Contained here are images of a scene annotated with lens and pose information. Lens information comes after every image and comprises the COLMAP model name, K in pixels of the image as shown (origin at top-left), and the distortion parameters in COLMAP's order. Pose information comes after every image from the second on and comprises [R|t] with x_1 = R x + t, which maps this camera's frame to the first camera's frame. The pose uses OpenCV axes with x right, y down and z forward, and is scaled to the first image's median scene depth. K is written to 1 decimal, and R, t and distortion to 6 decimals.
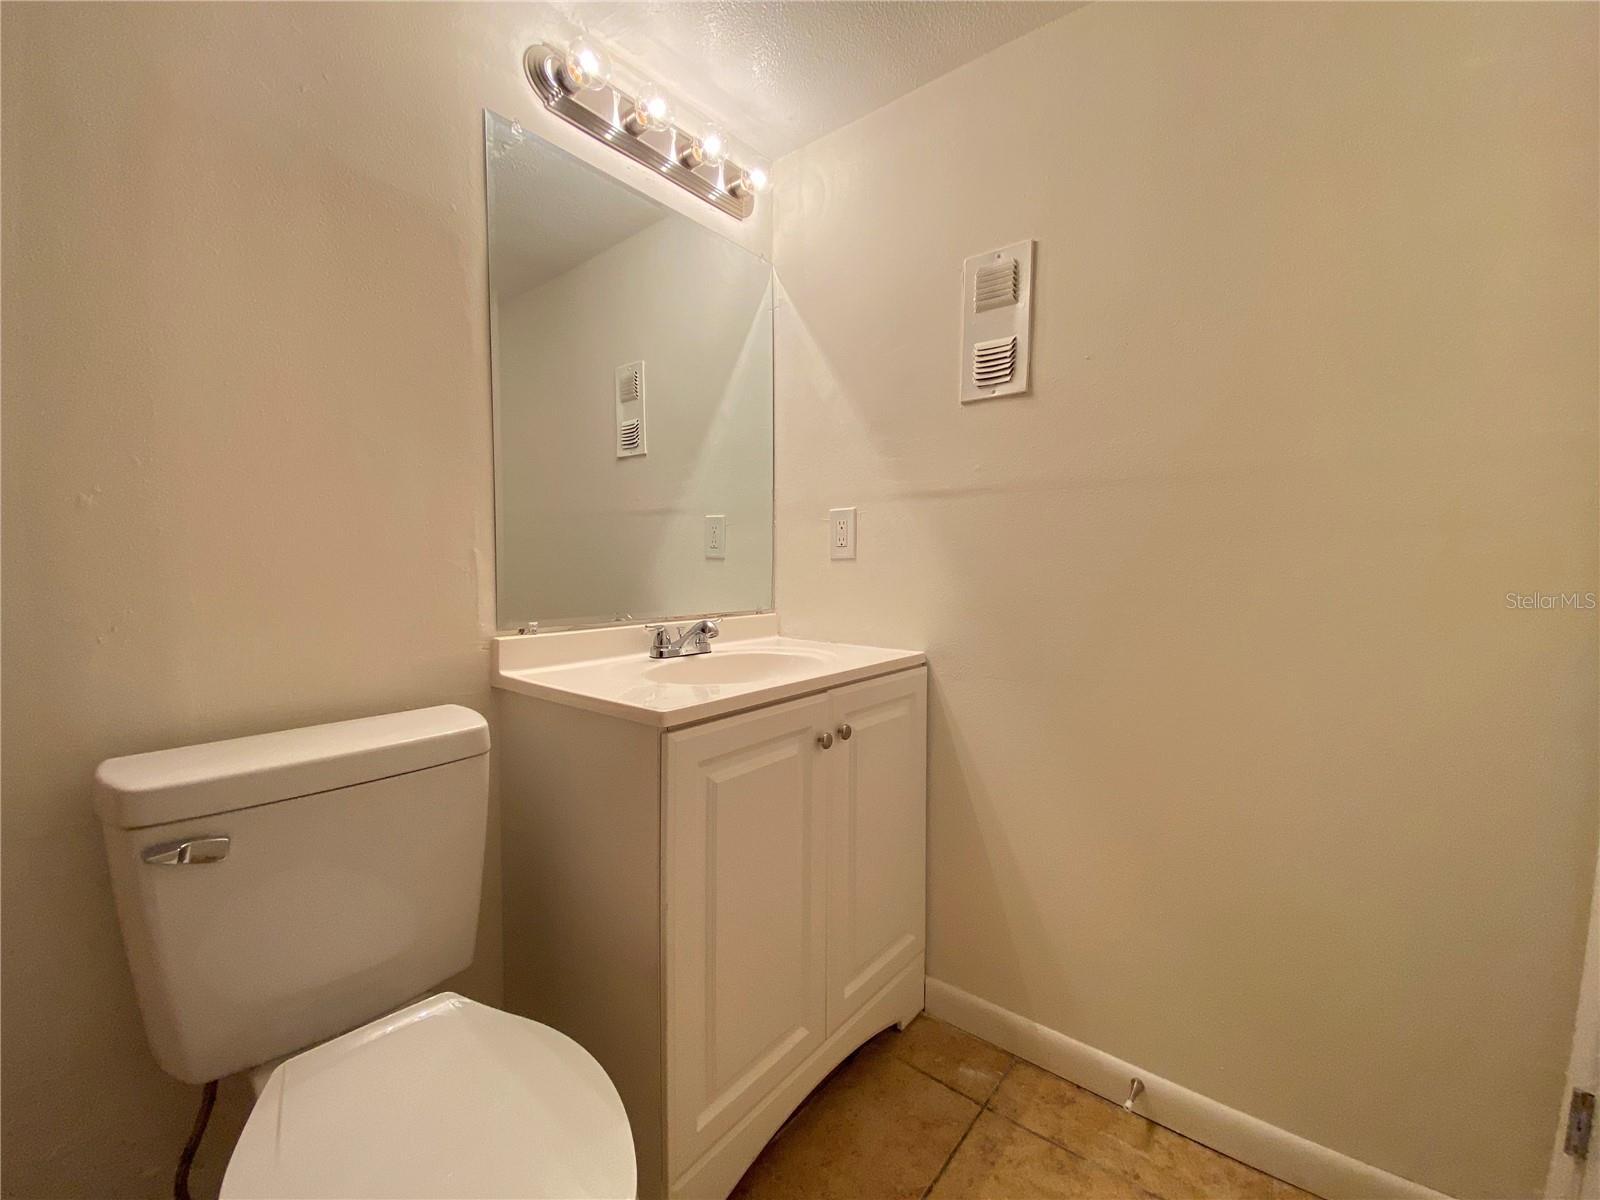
lens RADIAL K [[649.4, 0, 795.3], [0, 649.4, 598.6], [0, 0, 1]] dist [0.011894, -0.017277]
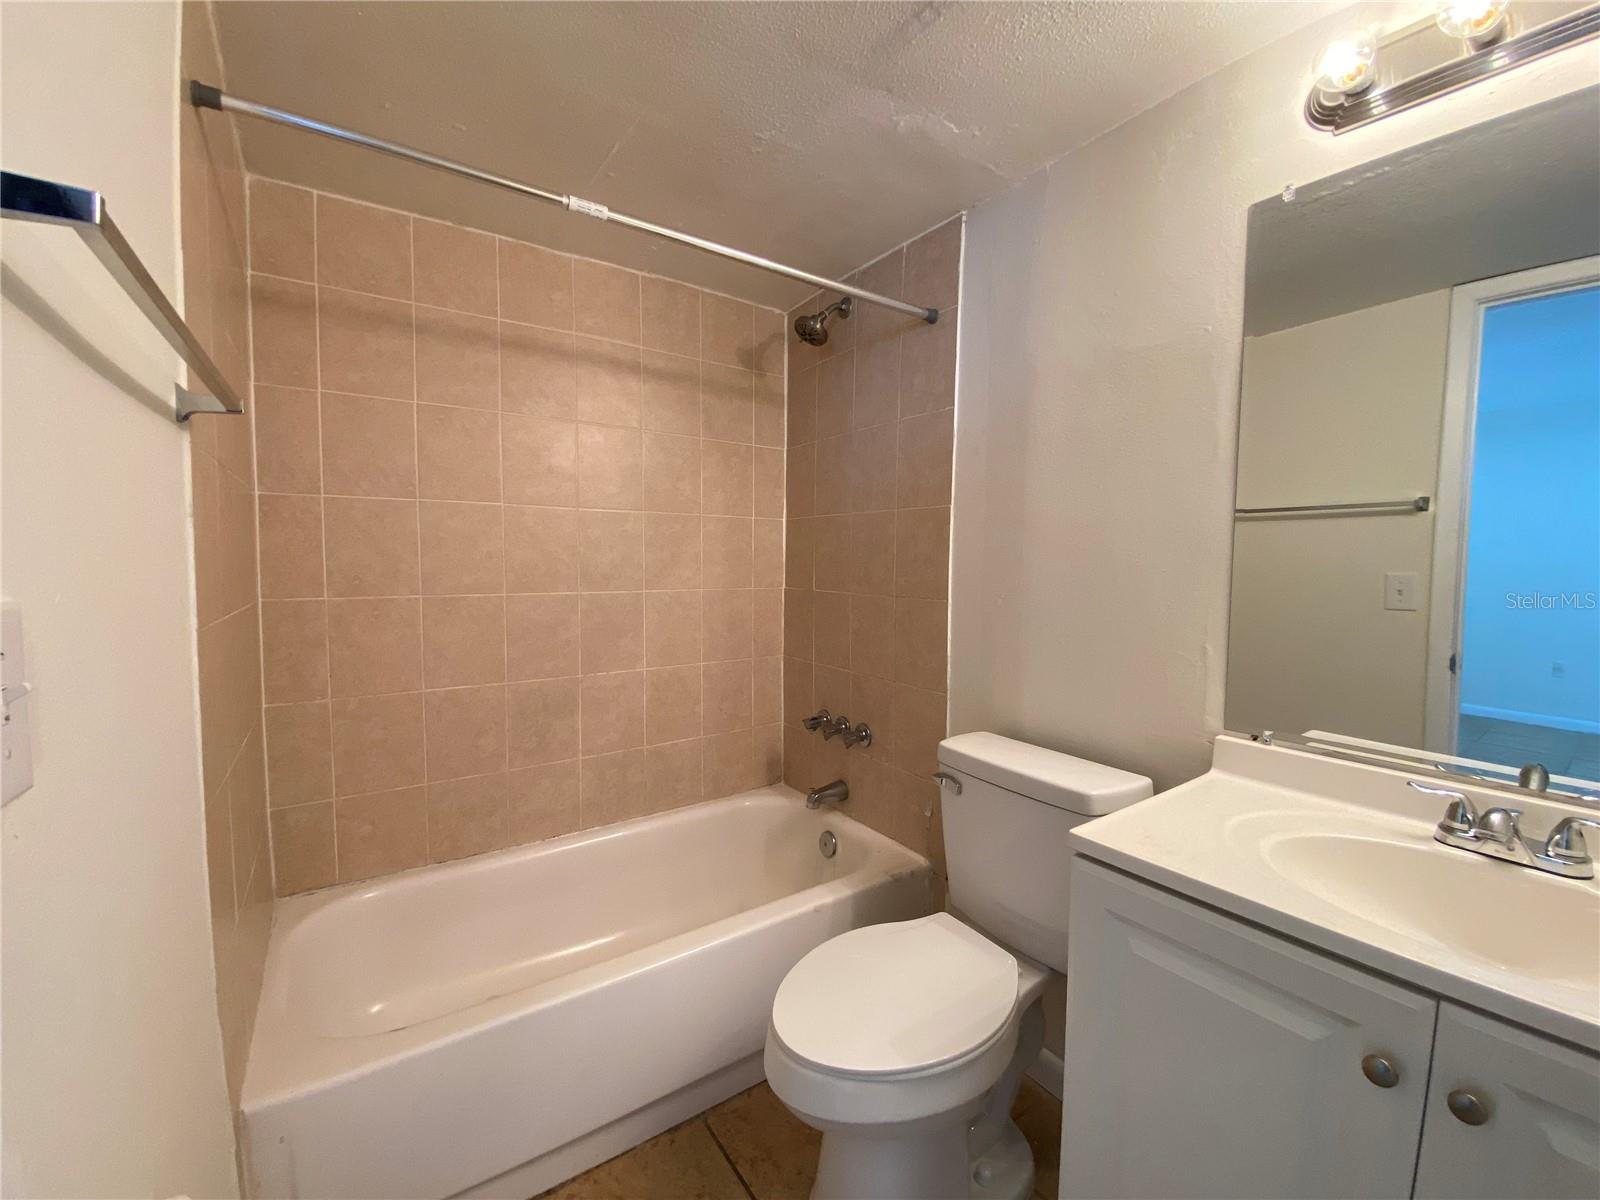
lens RADIAL K [[649.4, 0, 795.3], [0, 649.4, 598.6], [0, 0, 1]] dist [0.011894, -0.017277]
pose [[-0.269400, 0.063422, -0.960938, 0.676504], [-0.058433, 0.994914, 0.082047, -0.196004], [0.961254, 0.078254, -0.264324, 0.630420]]
